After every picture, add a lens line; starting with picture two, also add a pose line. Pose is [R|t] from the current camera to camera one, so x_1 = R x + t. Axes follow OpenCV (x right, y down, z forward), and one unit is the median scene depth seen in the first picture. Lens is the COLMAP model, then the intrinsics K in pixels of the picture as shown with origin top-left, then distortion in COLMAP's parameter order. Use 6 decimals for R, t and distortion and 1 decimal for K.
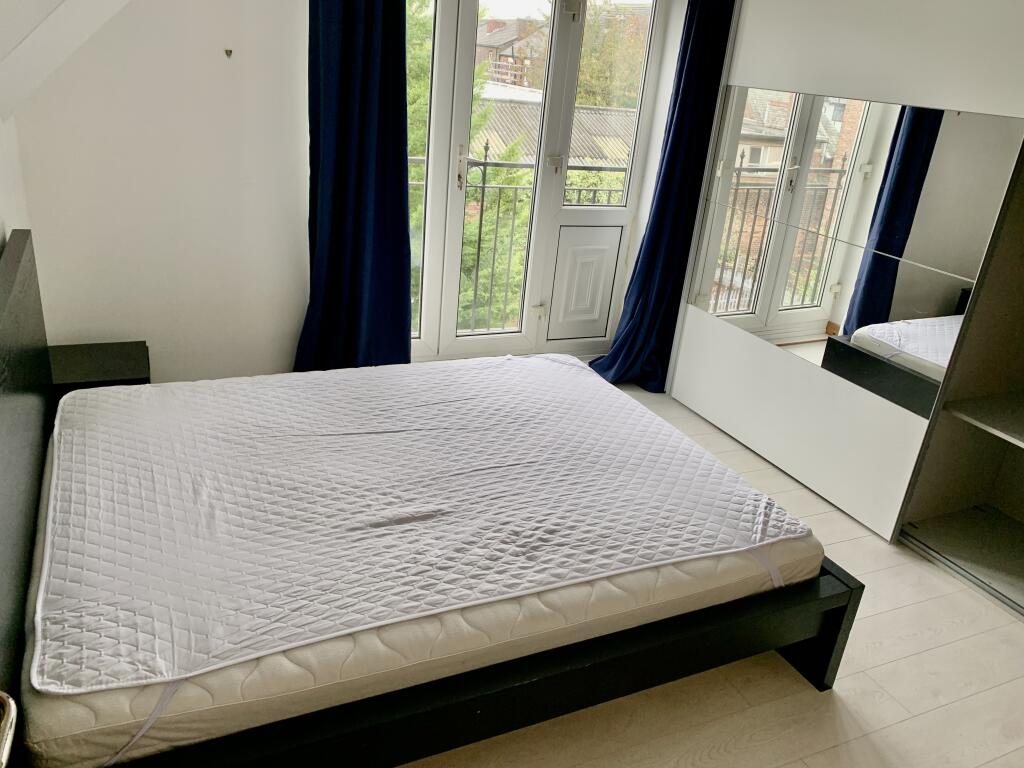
lens RADIAL K [[787.3, 0, 515.7], [0, 787.3, 389.6], [0, 0, 1]] dist [0.035053, -0.053053]
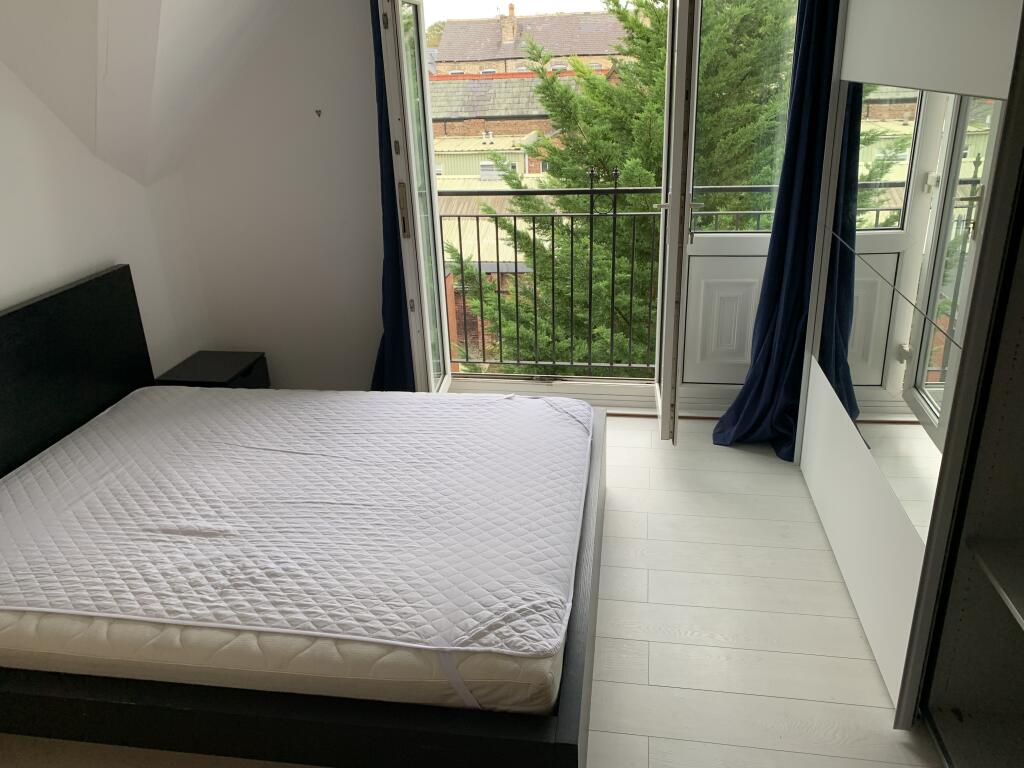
lens RADIAL K [[787.3, 0, 505.1], [0, 787.3, 376.1], [0, 0, 1]] dist [0.035053, -0.053053]
pose [[0.811211, 0.089855, -0.577809, 0.787328], [-0.112815, 0.993609, -0.003869, -0.090744], [0.573769, 0.068324, 0.816163, 0.320322]]
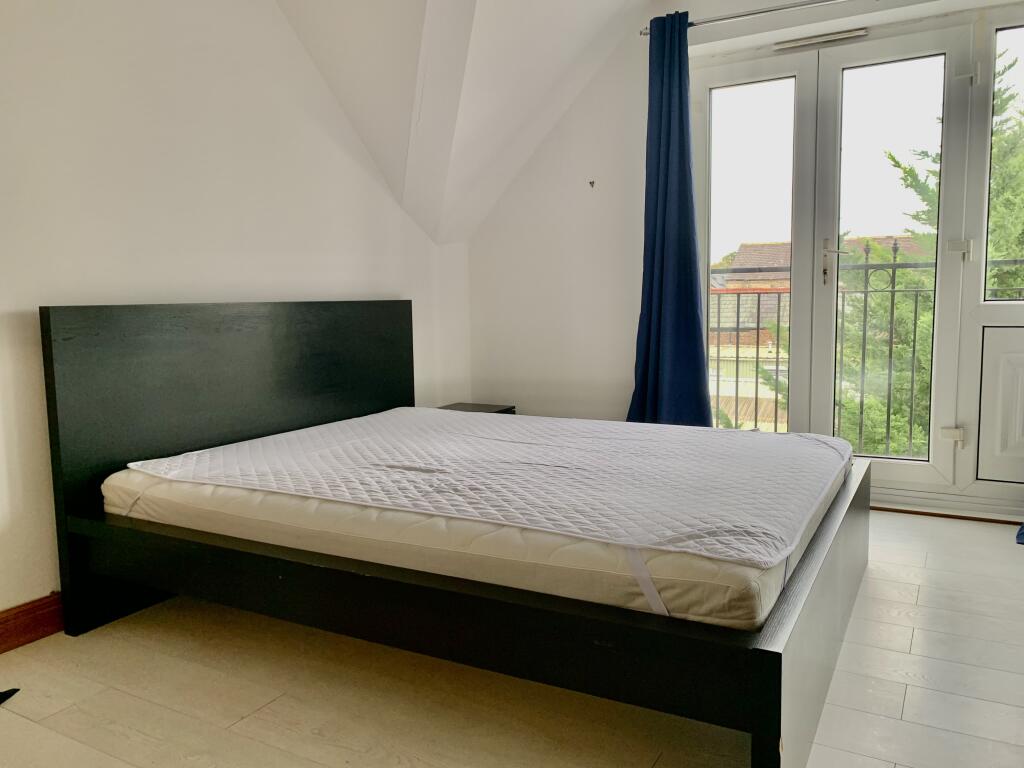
lens RADIAL K [[787.3, 0, 509.0], [0, 787.3, 376.7], [0, 0, 1]] dist [0.035053, -0.053053]
pose [[0.568518, -0.026169, -0.822255, 0.825319], [-0.251918, 0.945941, -0.204285, 0.223726], [0.783151, 0.323281, 0.531192, 0.443981]]
